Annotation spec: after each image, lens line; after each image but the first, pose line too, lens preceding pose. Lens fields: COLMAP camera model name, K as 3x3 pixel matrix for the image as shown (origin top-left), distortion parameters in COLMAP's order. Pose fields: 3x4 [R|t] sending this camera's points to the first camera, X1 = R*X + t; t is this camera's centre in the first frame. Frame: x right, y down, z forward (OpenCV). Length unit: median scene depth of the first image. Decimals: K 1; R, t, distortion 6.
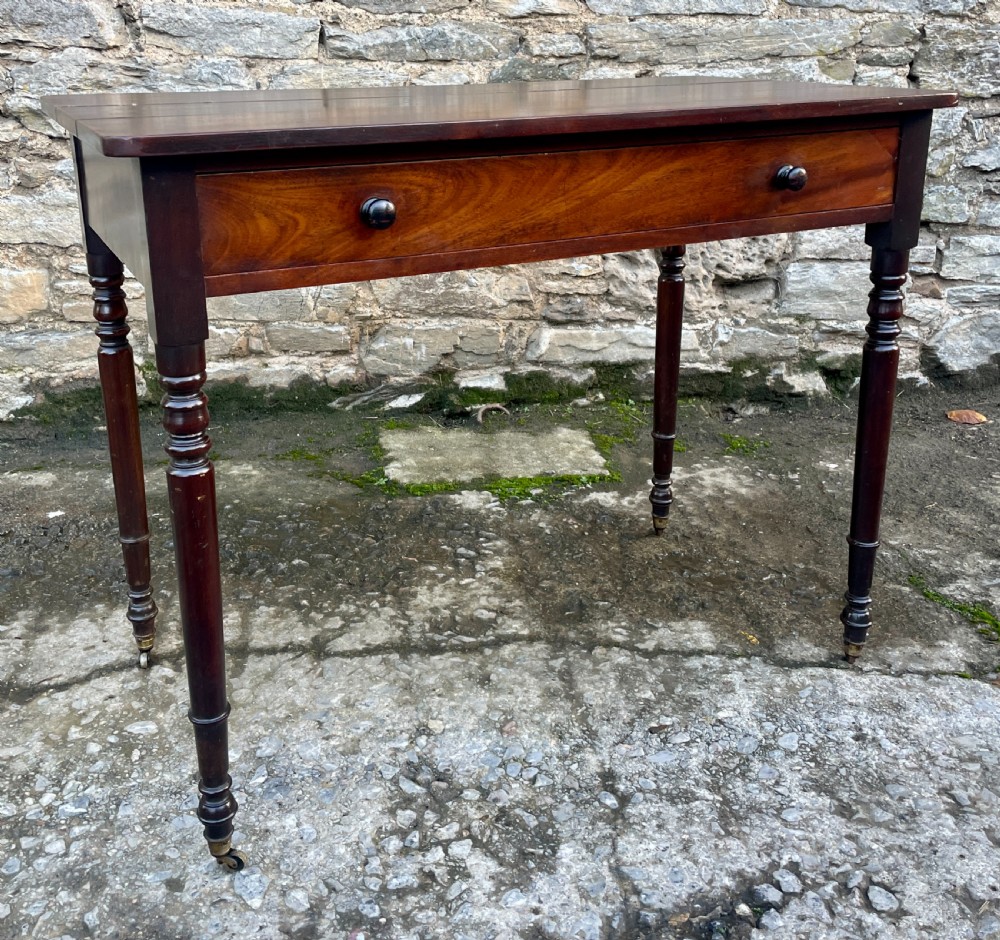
lens RADIAL K [[1105.2, 0, 483.2], [0, 1105.2, 346.3], [0, 0, 1]] dist [0.094628, -0.139637]
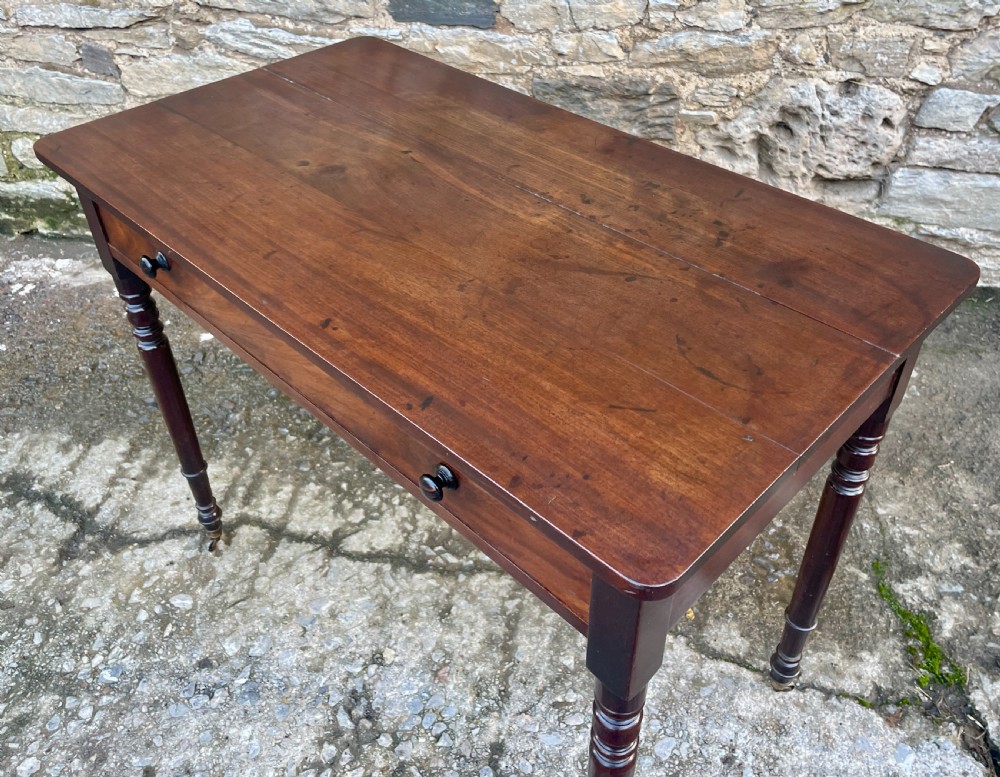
lens RADIAL K [[875.8, 0, 505.2], [0, 875.8, 331.1], [0, 0, 1]] dist [0.083293, -0.114121]
pose [[0.962283, 0.160731, -0.219494, 0.211830], [-0.068959, 0.924569, 0.374723, -0.327871], [0.263167, -0.345453, 0.900780, 0.236501]]
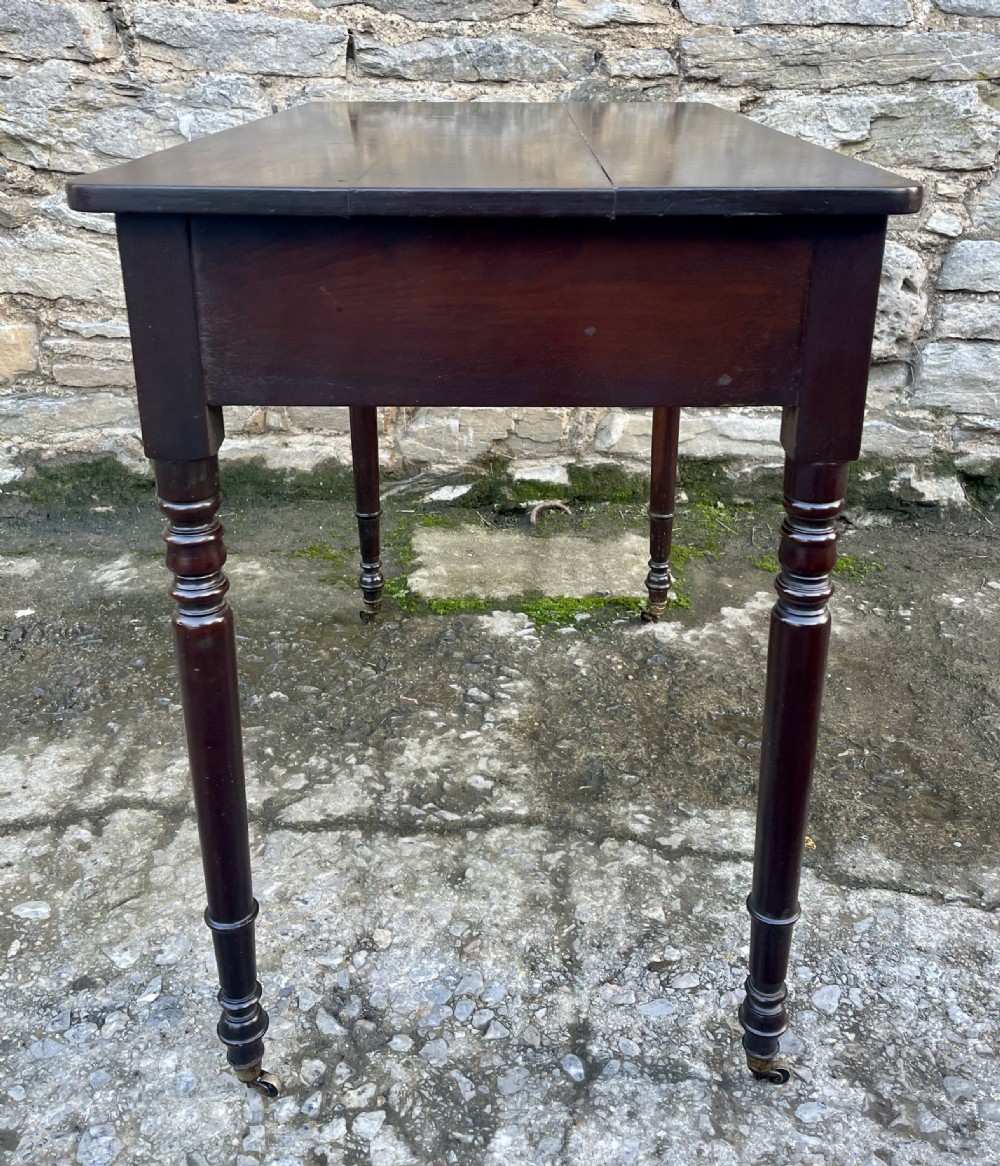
lens RADIAL K [[1178.5, 0, 522.5], [0, 1178.5, 487.0], [0, 0, 1]] dist [0.089638, -0.125579]
pose [[0.994401, 0.045451, -0.095401, 0.109308], [-0.037434, 0.995745, 0.084210, -0.050540], [0.098823, -0.080168, 0.991871, 0.164842]]
